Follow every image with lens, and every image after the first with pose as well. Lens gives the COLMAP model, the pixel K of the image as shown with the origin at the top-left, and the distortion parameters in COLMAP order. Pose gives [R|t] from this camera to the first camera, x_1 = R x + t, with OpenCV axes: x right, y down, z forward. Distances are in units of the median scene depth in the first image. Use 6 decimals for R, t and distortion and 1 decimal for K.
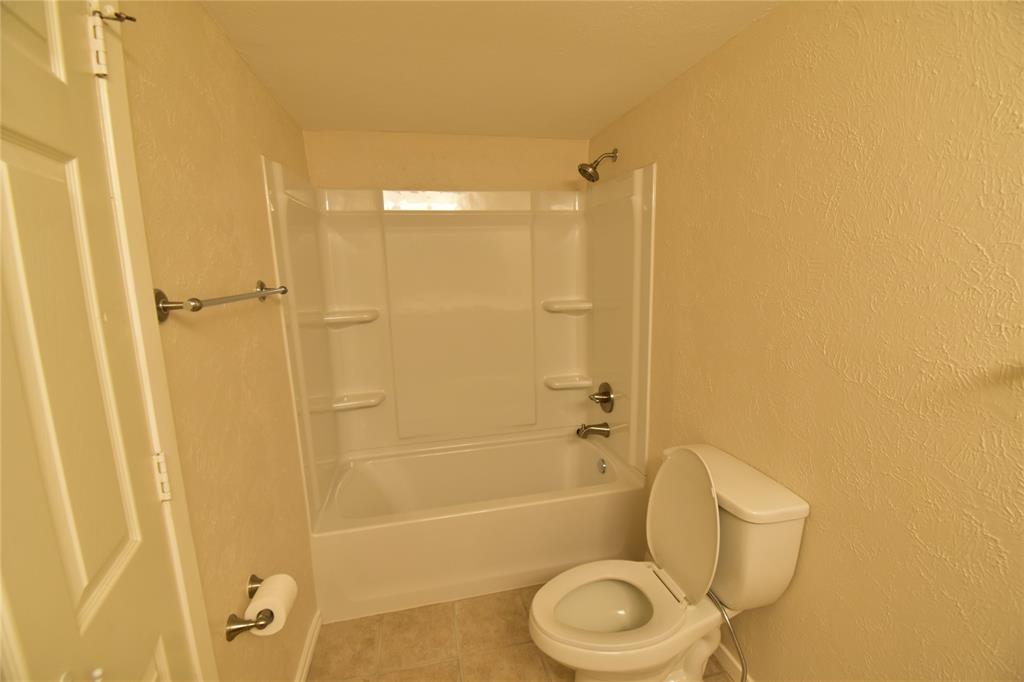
lens RADIAL K [[452.3, 0, 514.8], [0, 452.3, 339.5], [0, 0, 1]] dist [0.018412, -0.025220]
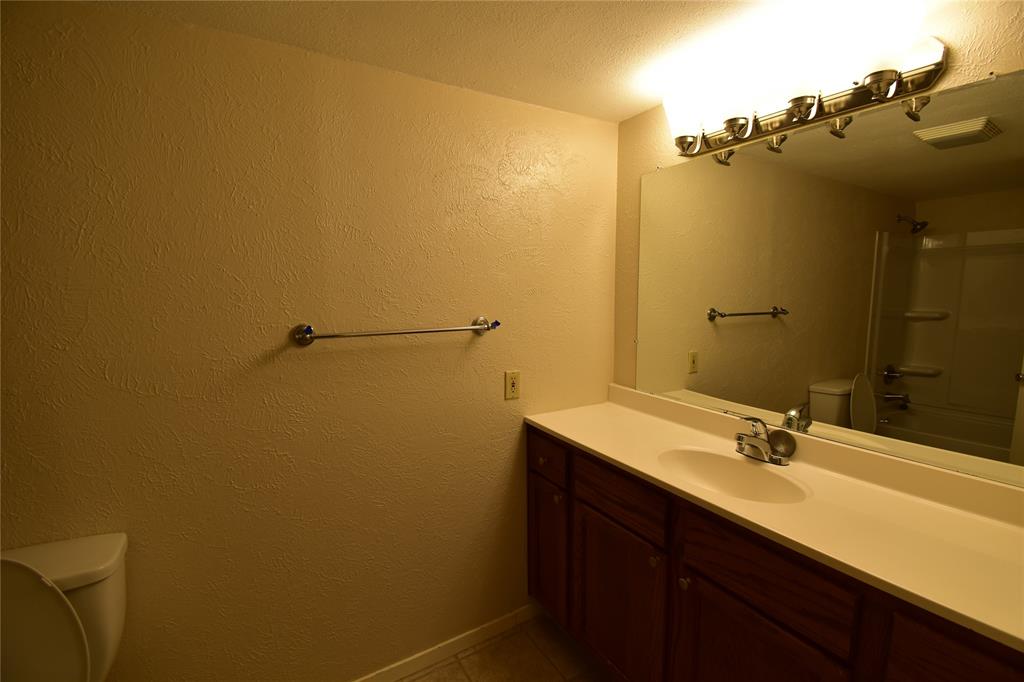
lens RADIAL K [[452.3, 0, 514.8], [0, 452.3, 339.5], [0, 0, 1]] dist [0.018412, -0.025220]
pose [[-0.308735, -0.070762, 0.948512, -0.669602], [0.172215, 0.976588, 0.128912, -0.034314], [-0.935427, 0.203147, -0.289321, 0.529738]]
